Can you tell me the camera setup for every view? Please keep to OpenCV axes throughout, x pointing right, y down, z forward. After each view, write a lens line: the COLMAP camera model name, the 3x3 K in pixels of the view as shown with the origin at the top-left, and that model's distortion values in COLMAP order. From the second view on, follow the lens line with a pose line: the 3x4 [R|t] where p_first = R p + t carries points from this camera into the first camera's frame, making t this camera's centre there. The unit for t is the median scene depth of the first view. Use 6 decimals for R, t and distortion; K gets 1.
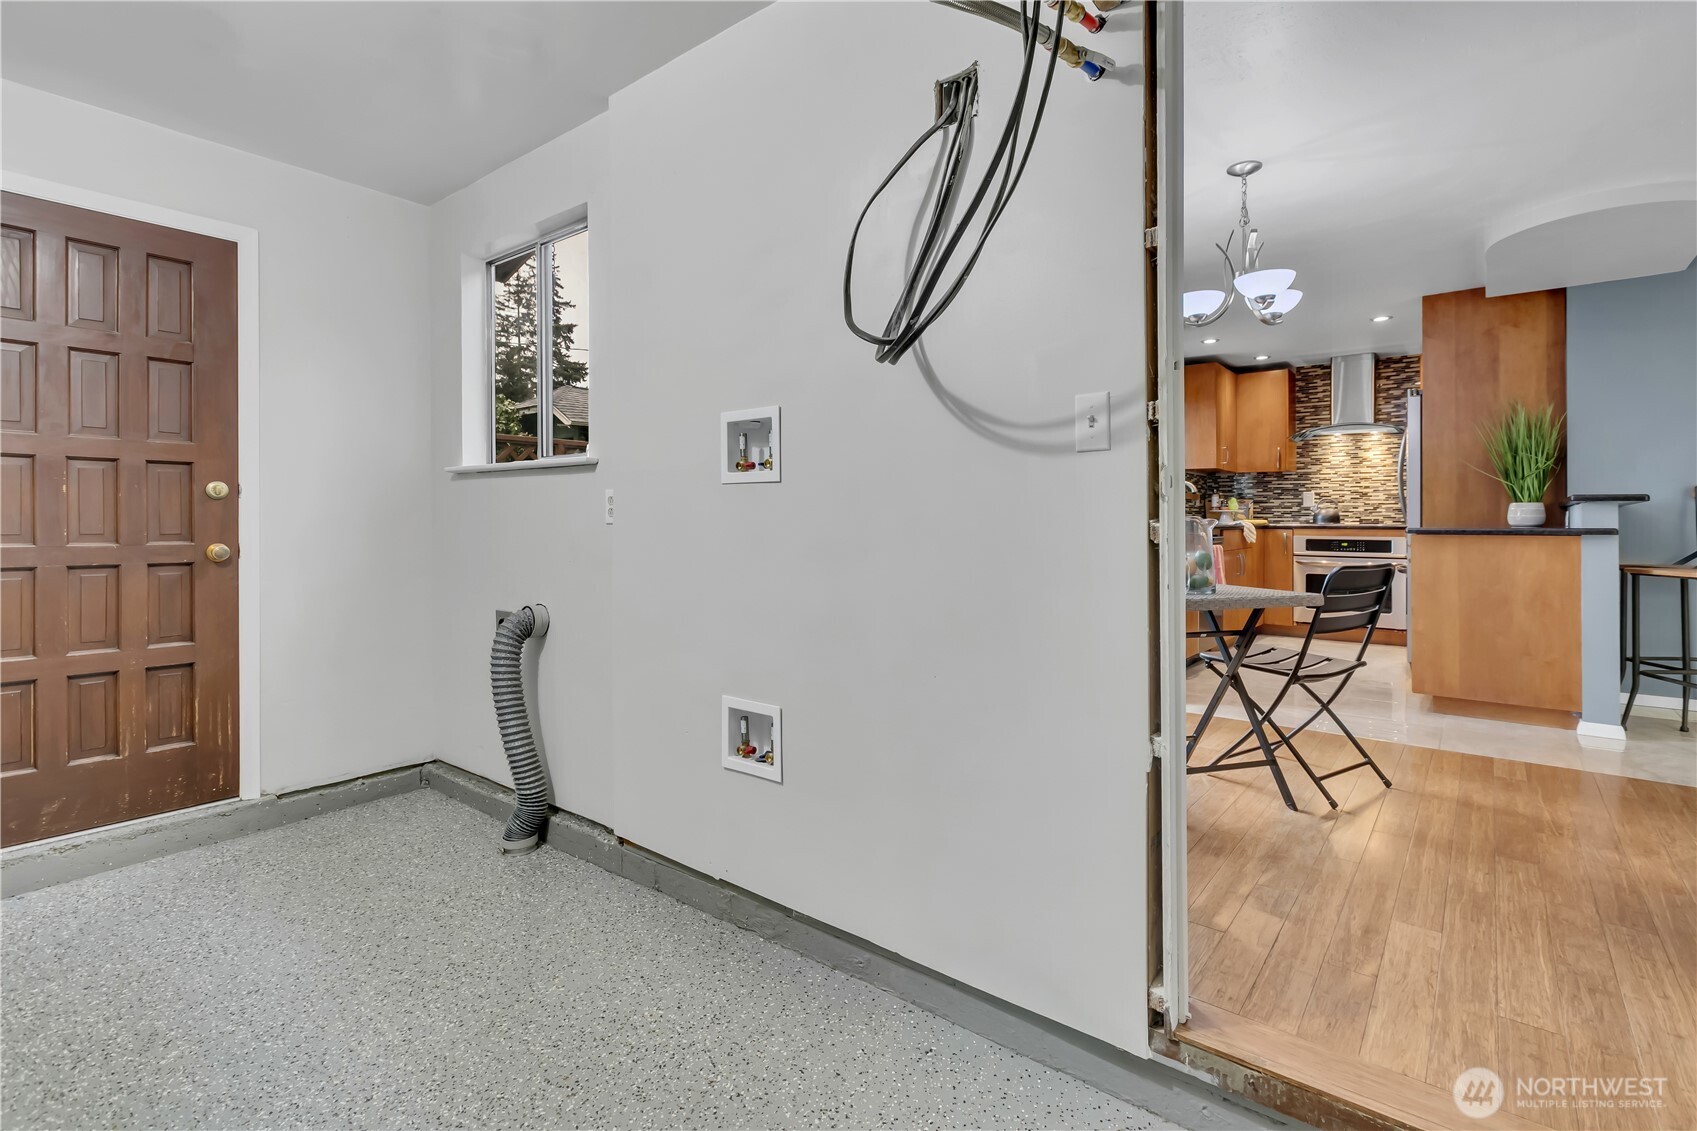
lens RADIAL K [[789.9, 0, 869.4], [0, 789.9, 521.5], [0, 0, 1]] dist [0.006181, -0.002872]
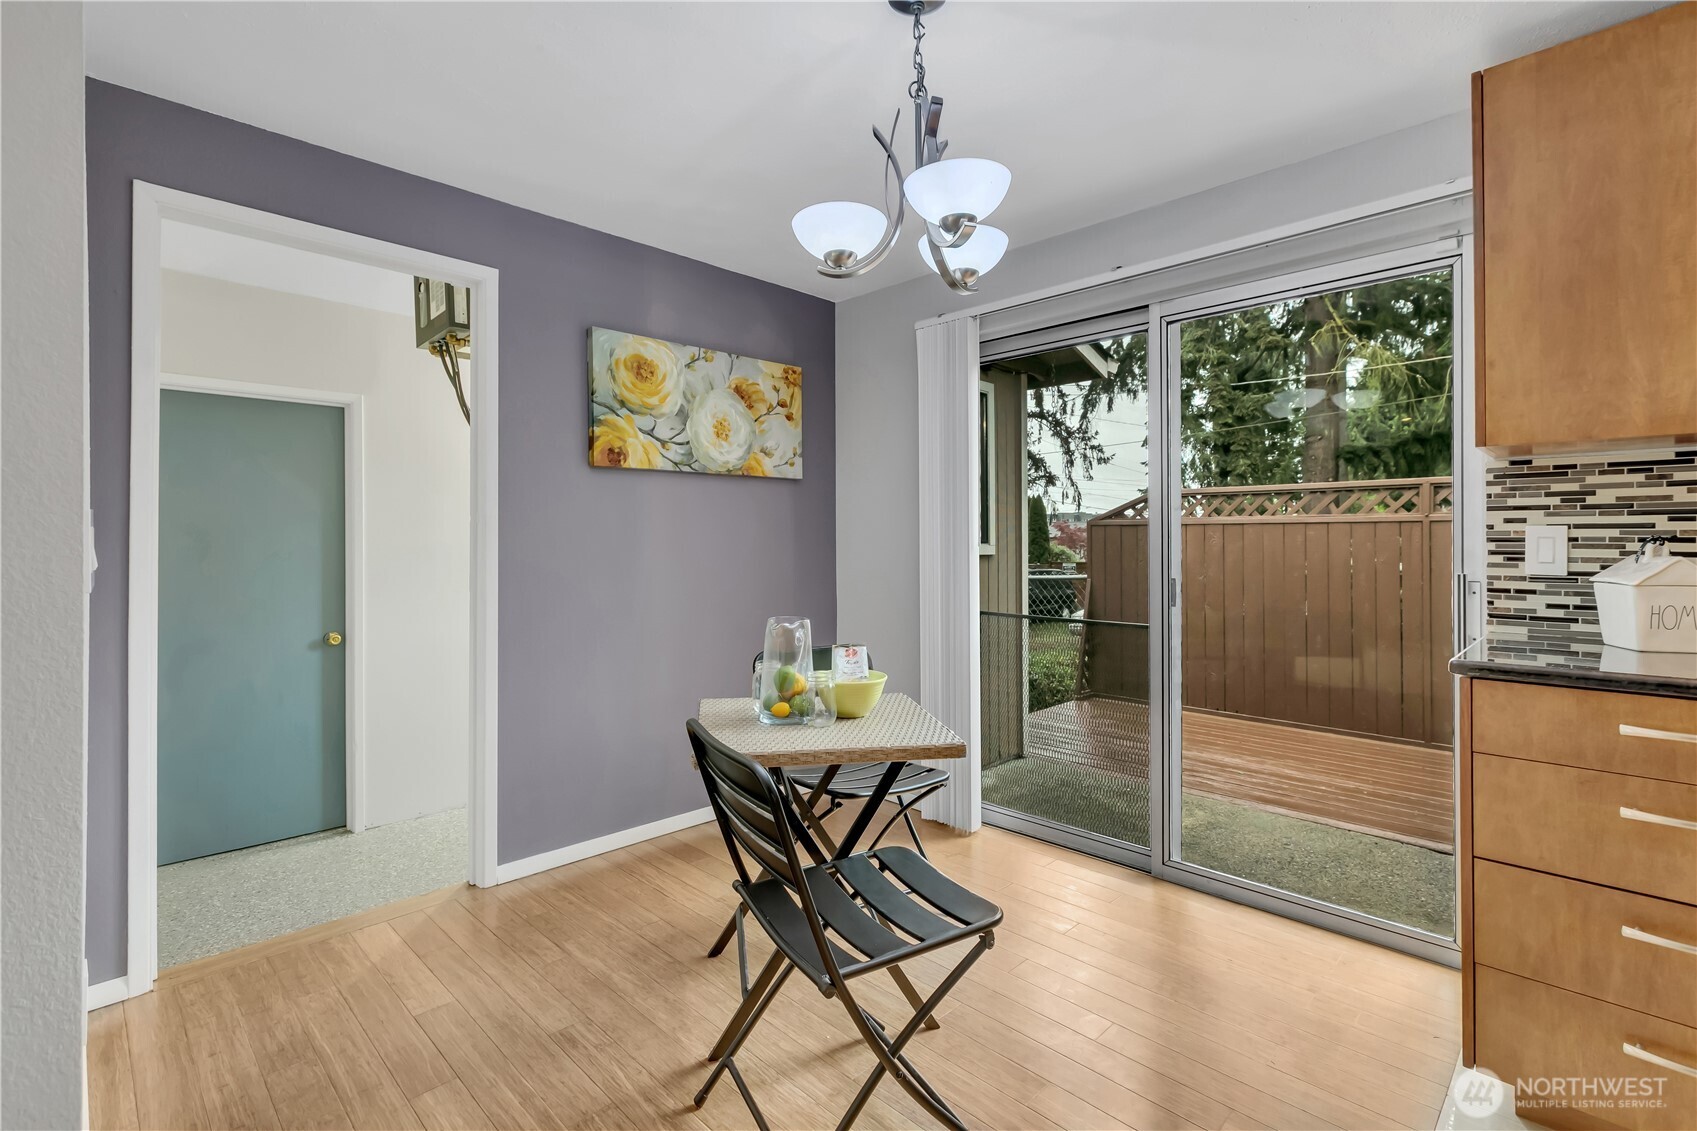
lens RADIAL K [[789.9, 0, 863.8], [0, 789.9, 545.1], [0, 0, 1]] dist [0.006181, -0.002872]
pose [[-0.108733, 0.004232, -0.994062, 0.488140], [-0.002248, 0.999987, 0.004503, -0.034028], [0.994068, 0.002725, -0.108722, 0.489175]]
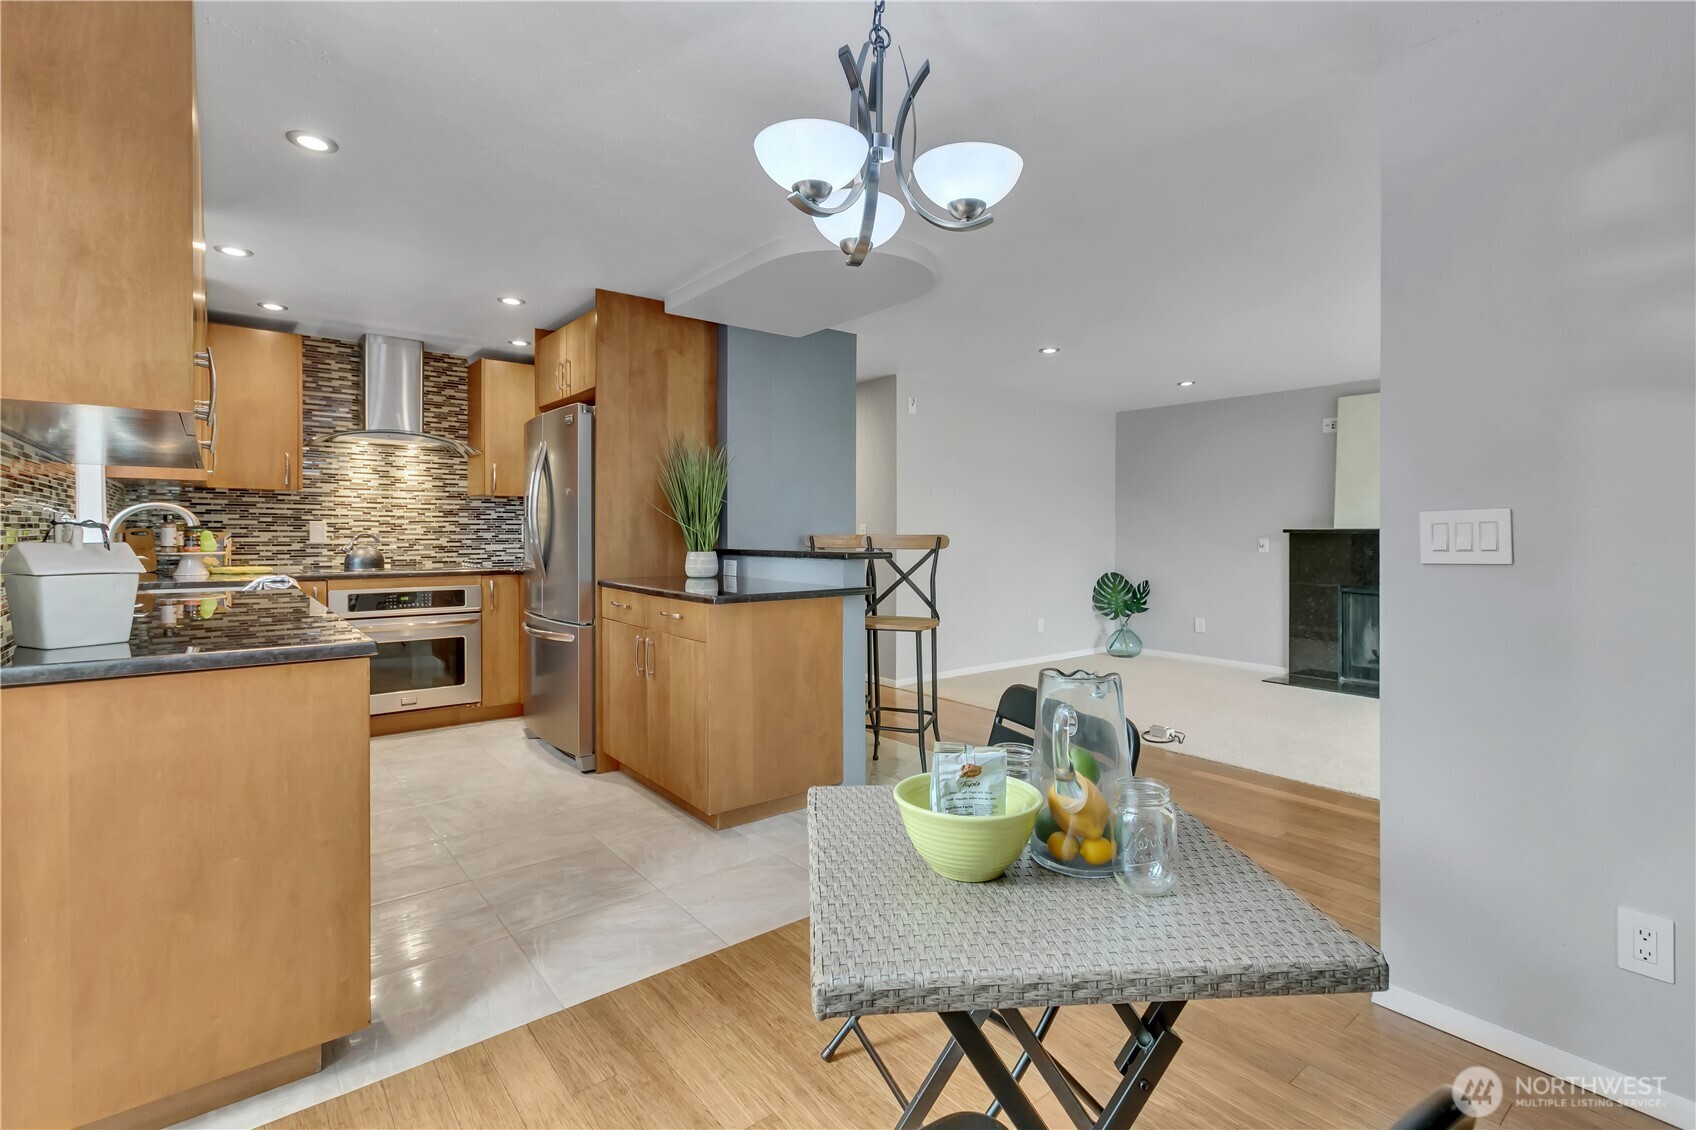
lens RADIAL K [[789.4, 0, 857.5], [0, 789.4, 531.8], [0, 0, 1]] dist [0.006181, -0.002872]
pose [[0.218595, -0.003100, 0.975811, -0.010060], [0.000586, 0.999995, 0.003045, -0.033452], [-0.975815, -0.000094, 0.218596, 0.432100]]
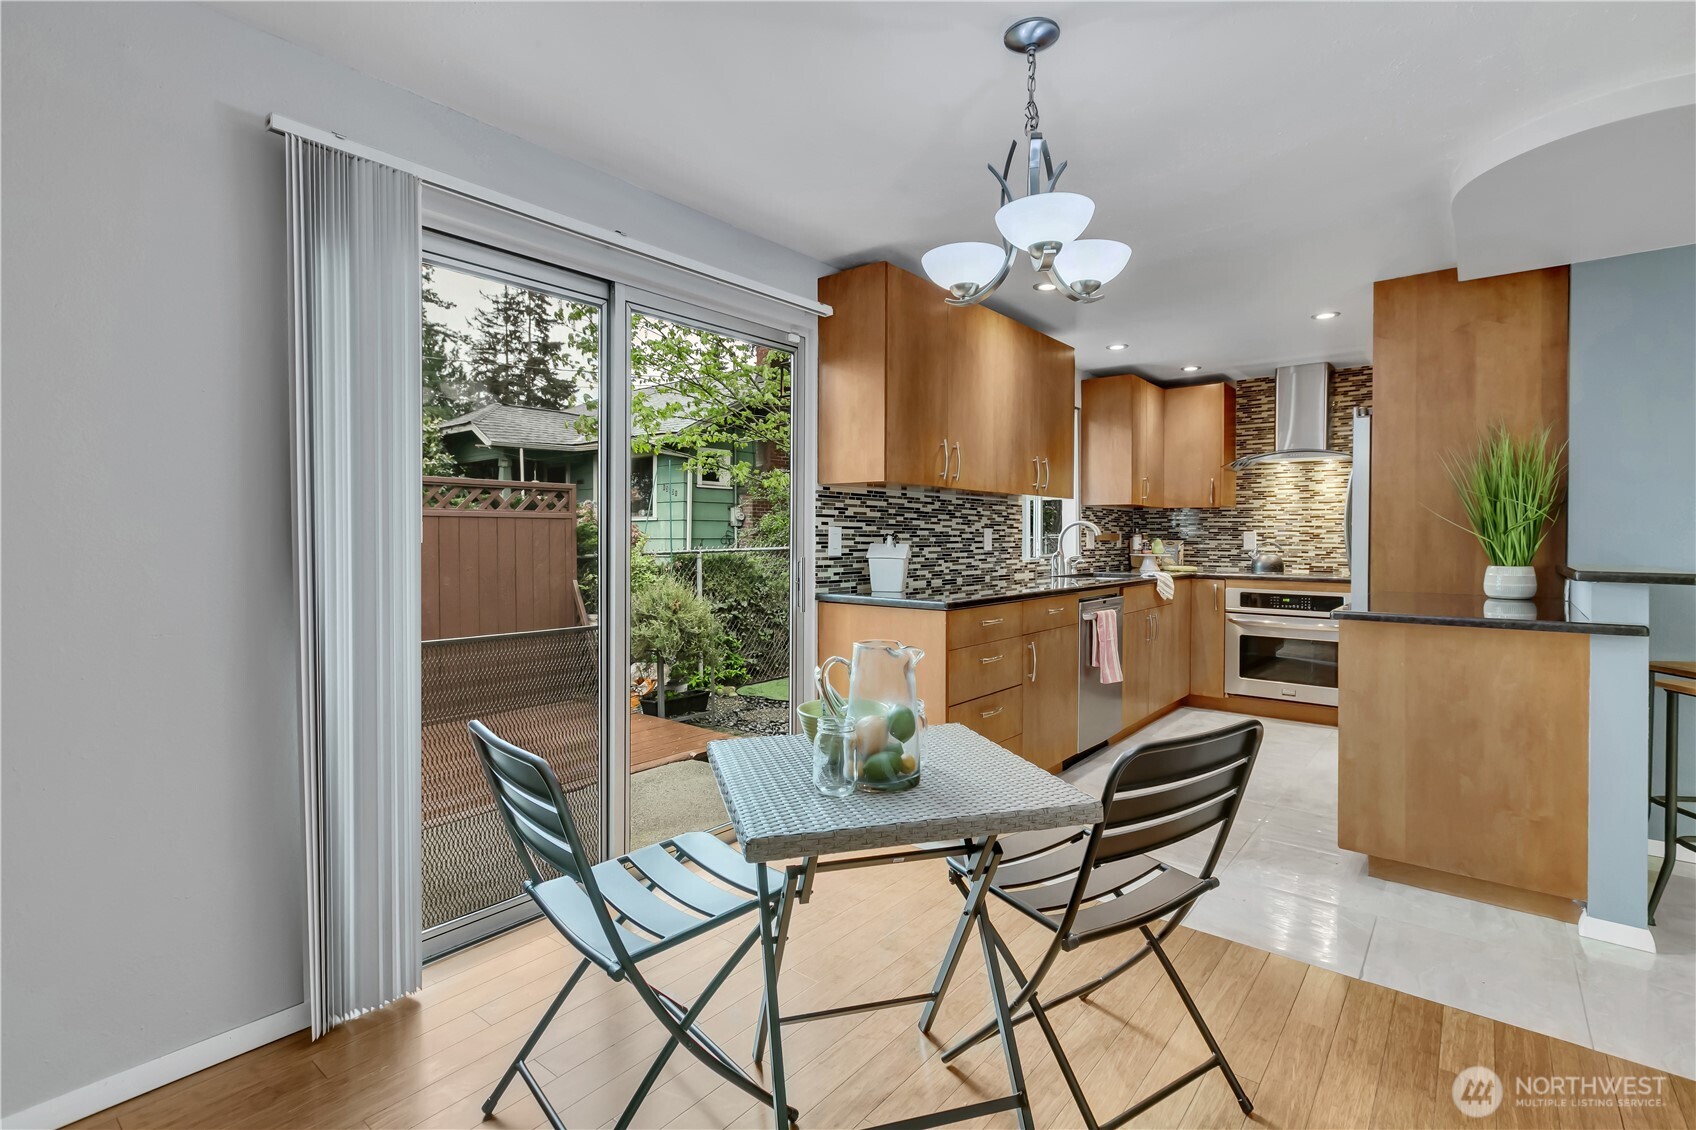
lens RADIAL K [[789.4, 0, 855.8], [0, 789.4, 550.3], [0, 0, 1]] dist [0.006181, -0.002872]
pose [[0.999971, 0.000574, -0.007648, 0.164774], [-0.000467, 0.999902, 0.013959, -0.032591], [0.007655, -0.013955, 0.999873, 0.189583]]
